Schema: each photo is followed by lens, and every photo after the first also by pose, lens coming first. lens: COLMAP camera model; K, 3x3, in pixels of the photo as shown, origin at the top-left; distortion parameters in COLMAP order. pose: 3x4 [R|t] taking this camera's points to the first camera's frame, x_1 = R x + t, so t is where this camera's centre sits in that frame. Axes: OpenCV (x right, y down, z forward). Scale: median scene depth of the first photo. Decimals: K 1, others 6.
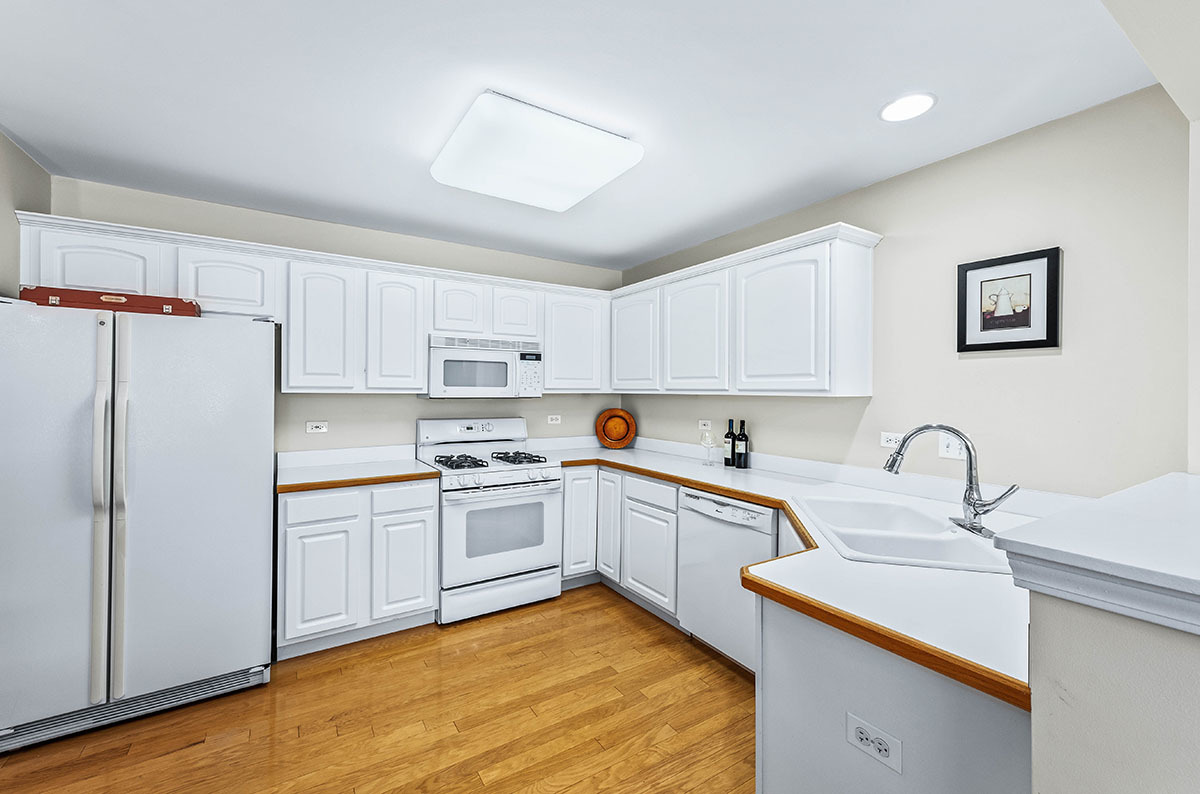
lens RADIAL K [[482.8, 0, 602.7], [0, 482.8, 390.8], [0, 0, 1]] dist [0.009883, 0.000085]
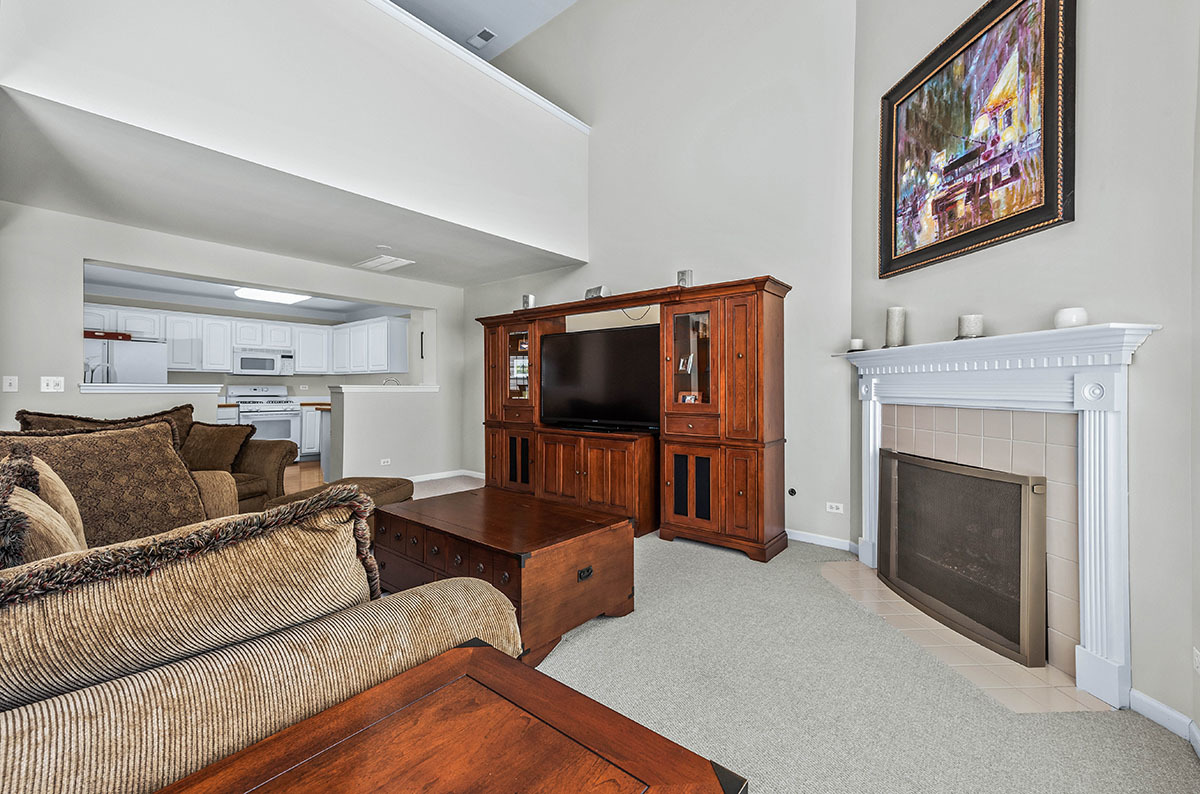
lens RADIAL K [[515.8, 0, 600.9], [0, 515.8, 390.3], [0, 0, 1]] dist [-0.009533, -0.000232]
pose [[0.960589, -0.002251, 0.277963, 0.605359], [0.001516, 0.999995, 0.002859, 0.081378], [-0.277968, -0.002325, 0.960588, -1.729793]]
